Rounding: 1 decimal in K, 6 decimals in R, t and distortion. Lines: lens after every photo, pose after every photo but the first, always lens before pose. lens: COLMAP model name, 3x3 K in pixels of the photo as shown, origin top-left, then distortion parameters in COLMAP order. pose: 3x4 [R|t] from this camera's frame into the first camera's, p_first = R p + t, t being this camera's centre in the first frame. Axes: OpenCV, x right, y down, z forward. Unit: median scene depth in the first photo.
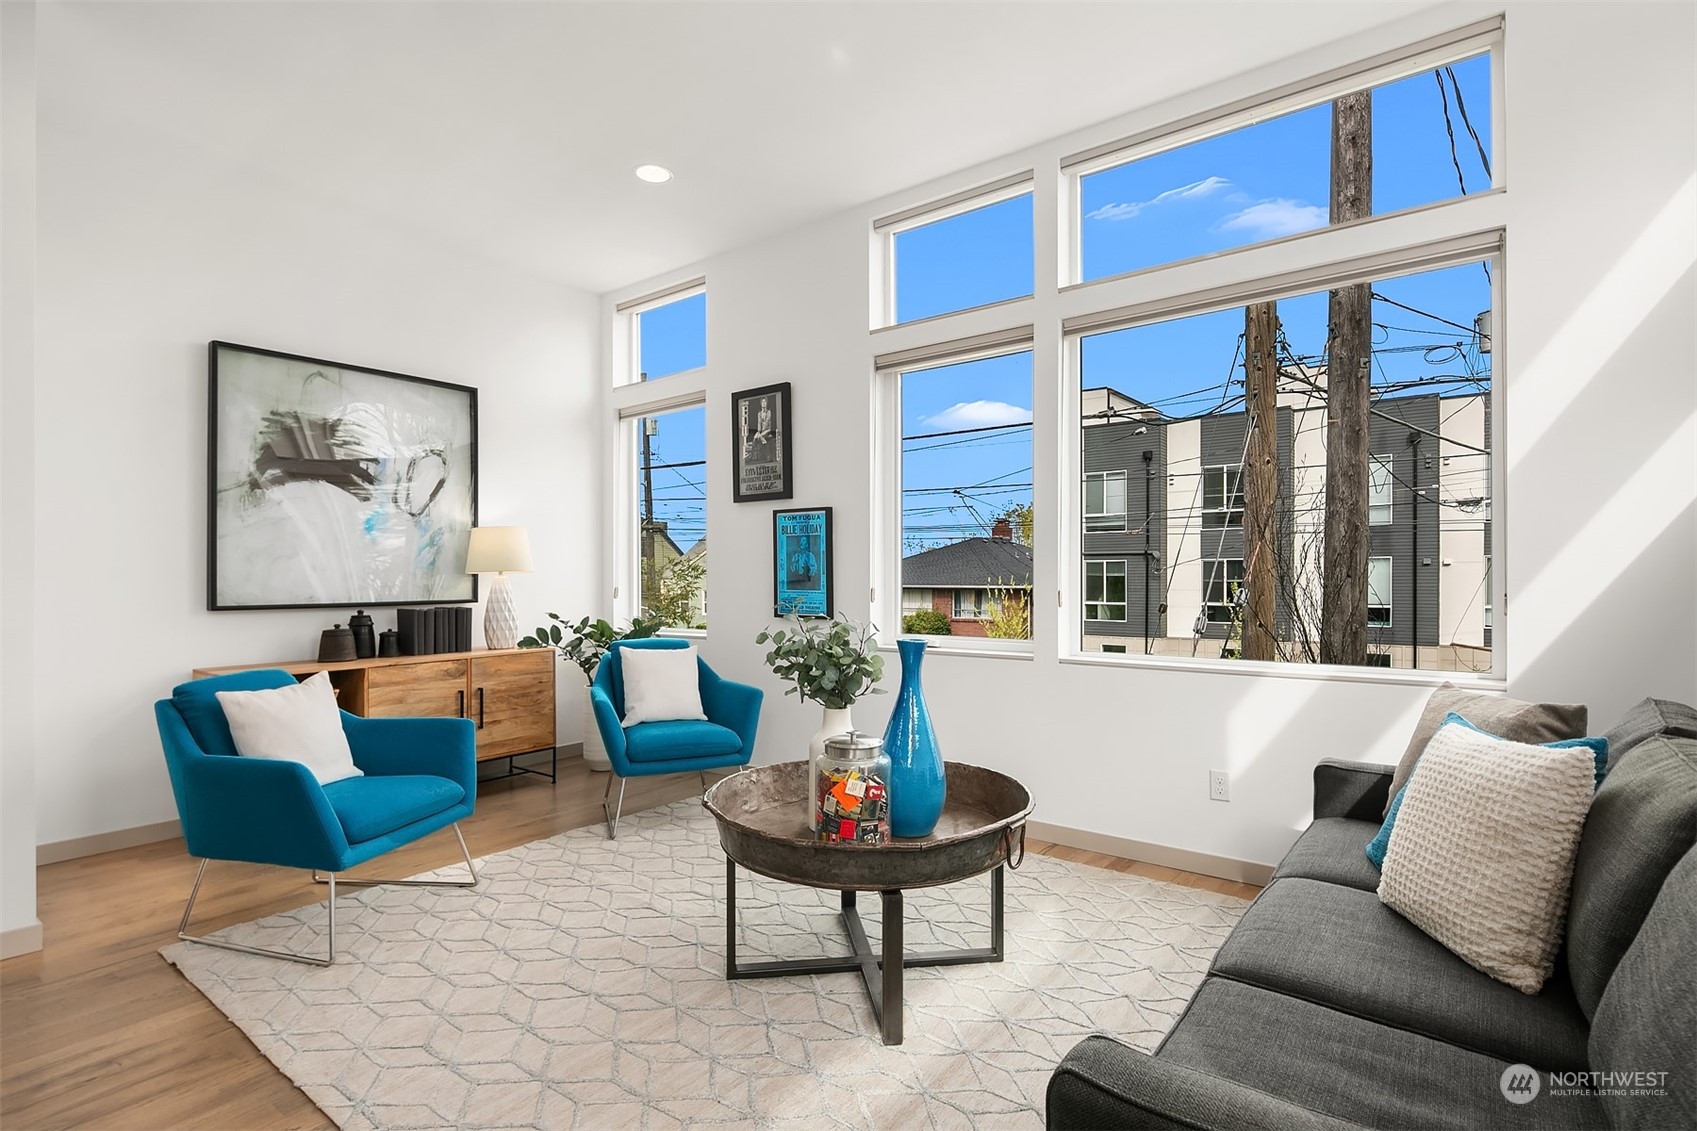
lens RADIAL K [[829.9, 0, 801.2], [0, 829.9, 572.5], [0, 0, 1]] dist [0.002510, 0.000089]
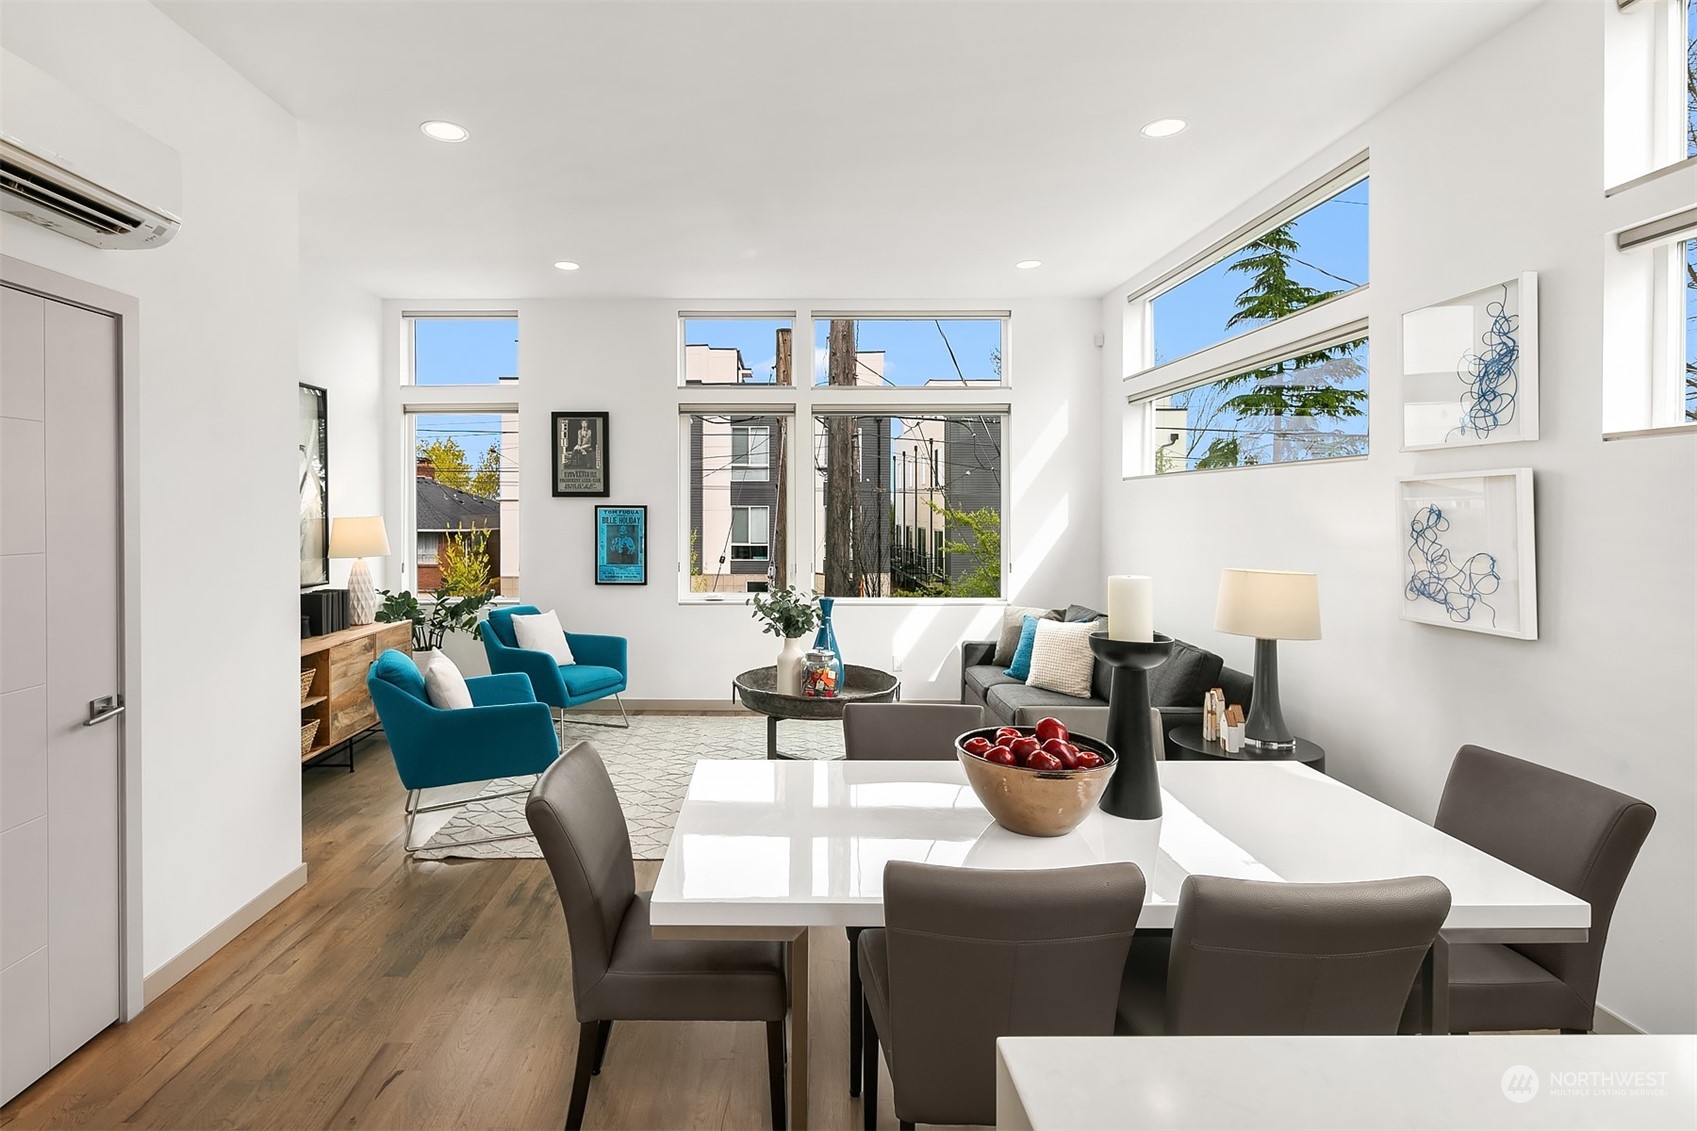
lens RADIAL K [[829.9, 0, 772.4], [0, 829.9, 519.2], [0, 0, 1]] dist [0.002510, 0.000089]
pose [[0.790076, -0.001420, 0.613008, -0.632677], [-0.005784, 0.999936, 0.009771, -0.067211], [-0.612982, -0.011265, 0.790016, -0.243279]]
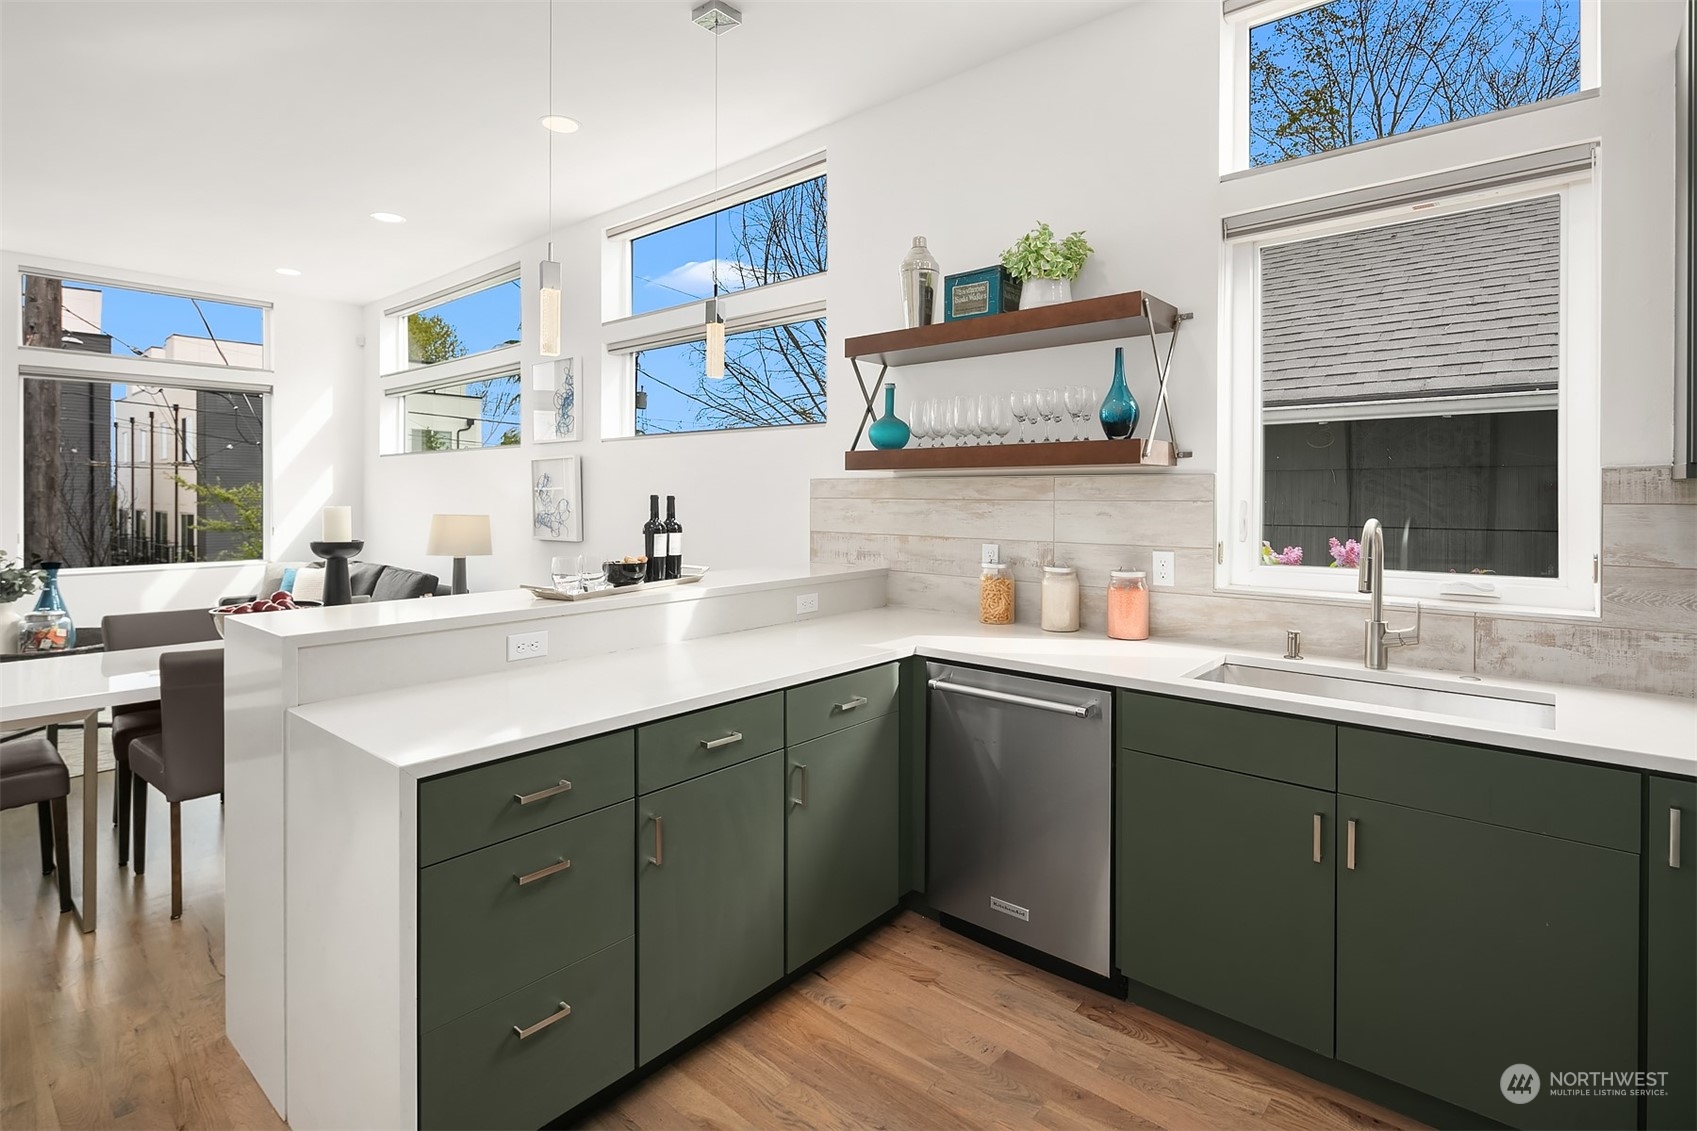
lens RADIAL K [[829.9, 0, 881.3], [0, 829.9, 494.2], [0, 0, 1]] dist [0.002510, 0.000089]
pose [[0.016287, 0.006853, 0.999844, -0.979771], [-0.004408, 0.999967, -0.006782, -0.041269], [-0.999858, -0.004297, 0.016317, -0.533497]]
